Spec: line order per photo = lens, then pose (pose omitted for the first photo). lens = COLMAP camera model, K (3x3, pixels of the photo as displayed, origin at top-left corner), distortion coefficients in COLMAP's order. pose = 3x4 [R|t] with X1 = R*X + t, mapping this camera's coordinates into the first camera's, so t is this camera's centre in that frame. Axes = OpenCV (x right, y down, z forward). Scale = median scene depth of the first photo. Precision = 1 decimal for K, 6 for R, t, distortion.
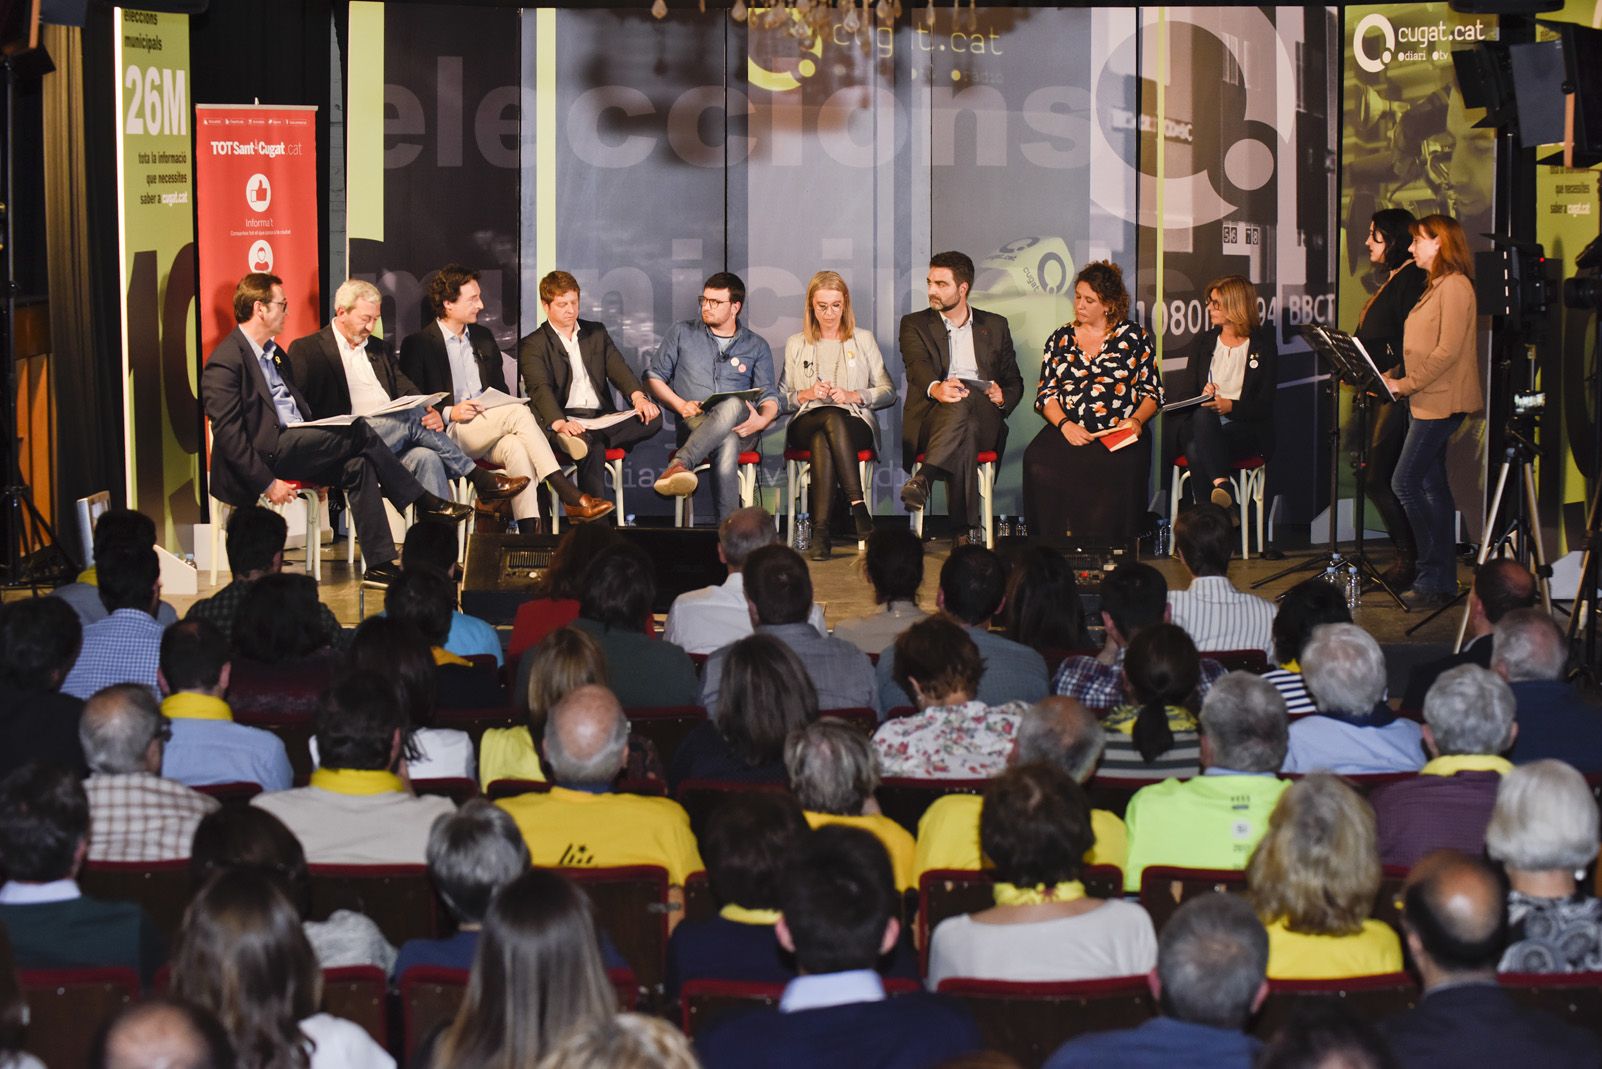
lens RADIAL K [[3541.5, 0, 801.0], [0, 3541.5, 534.5], [0, 0, 1]] dist [-0.329592, -0.438005]
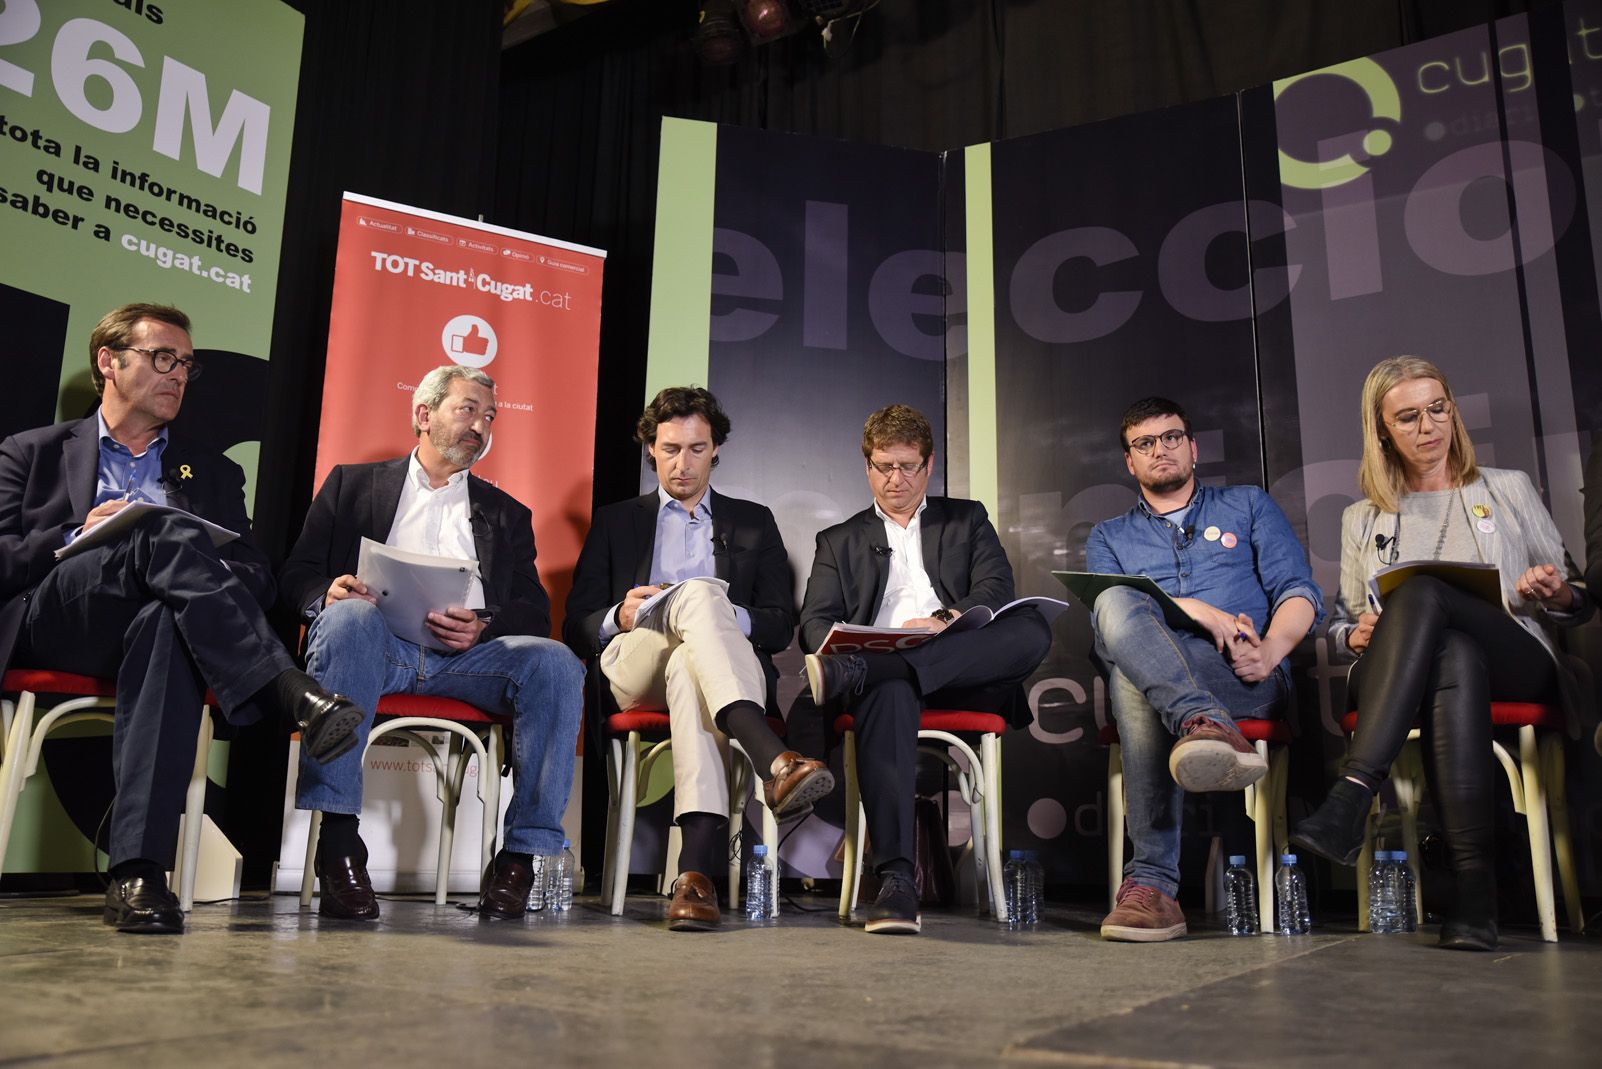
lens RADIAL K [[1313.5, 0, 795.0], [0, 1313.5, 559.8], [0, 0, 1]] dist [-0.099176, 0.113087]
pose [[0.859016, -0.093989, -0.503248, 0.021229], [-0.074503, 0.949587, -0.304523, 0.014041], [0.506499, 0.299084, 0.808707, 0.803518]]
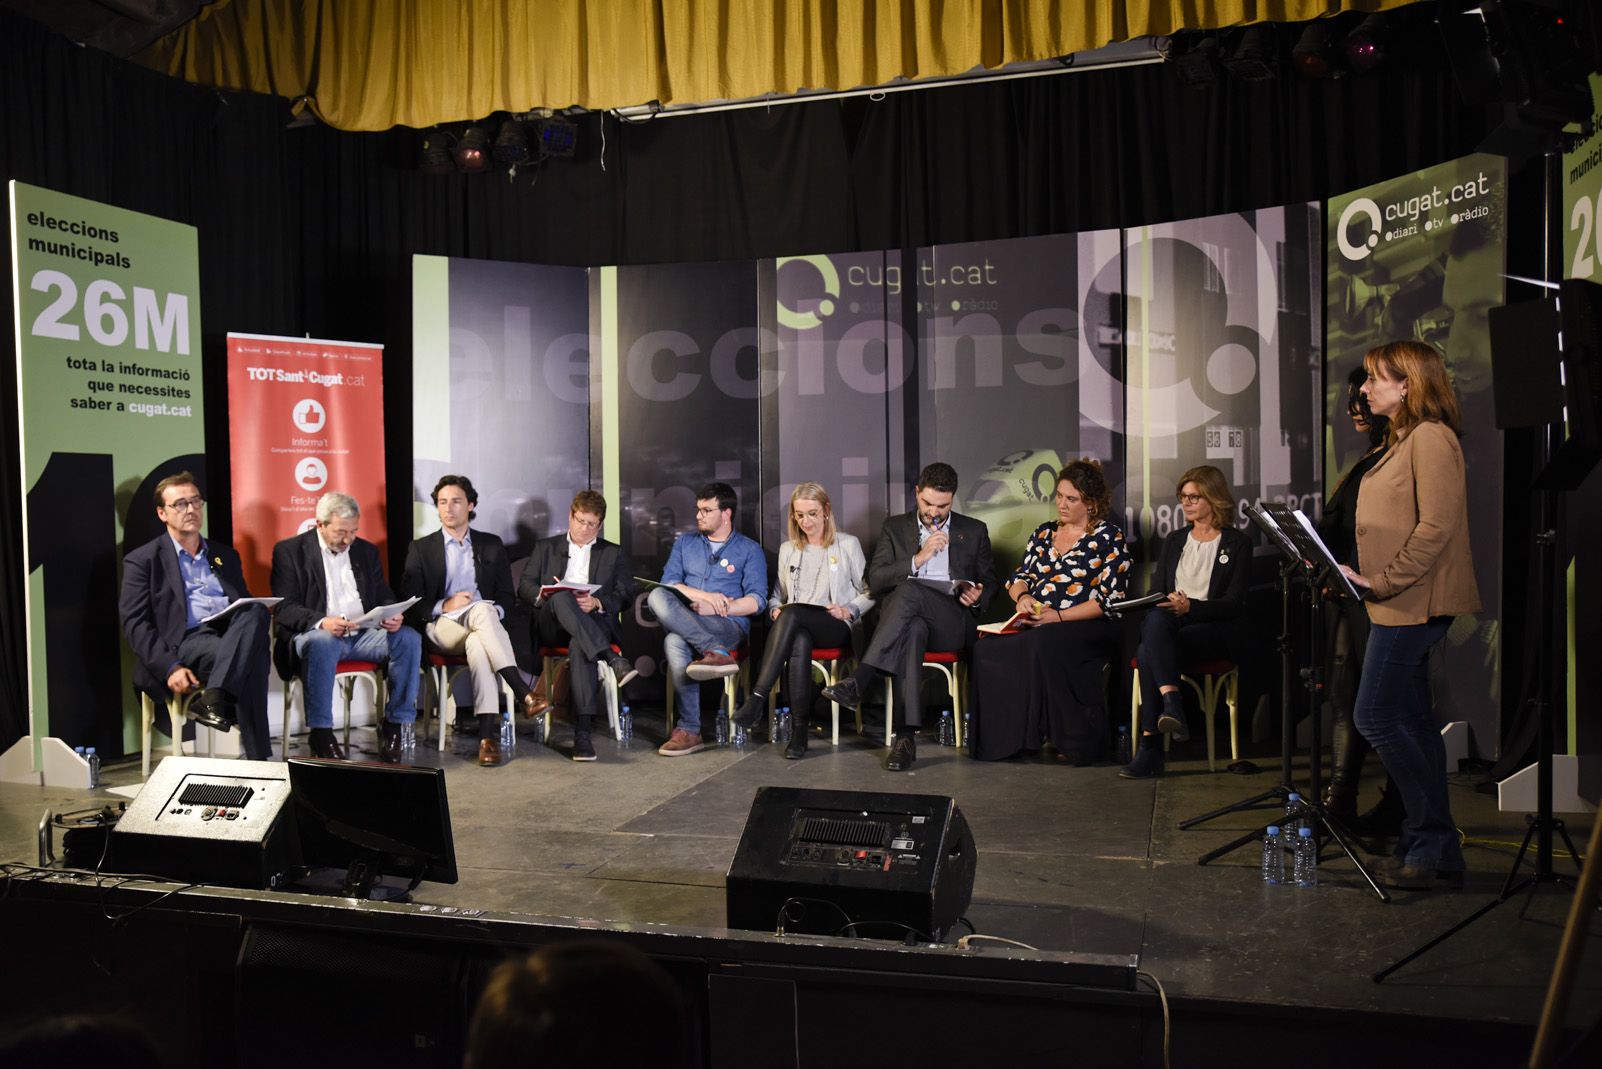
lens RADIAL K [[1366.2, 0, 789.2], [0, 1366.2, 548.2], [0, 0, 1]] dist [-0.074724, 0.082579]
pose [[0.963666, -0.008575, -0.266971, 0.109010], [-0.012925, 0.996817, -0.078674, -0.020809], [0.266796, 0.079266, 0.960488, 0.592848]]
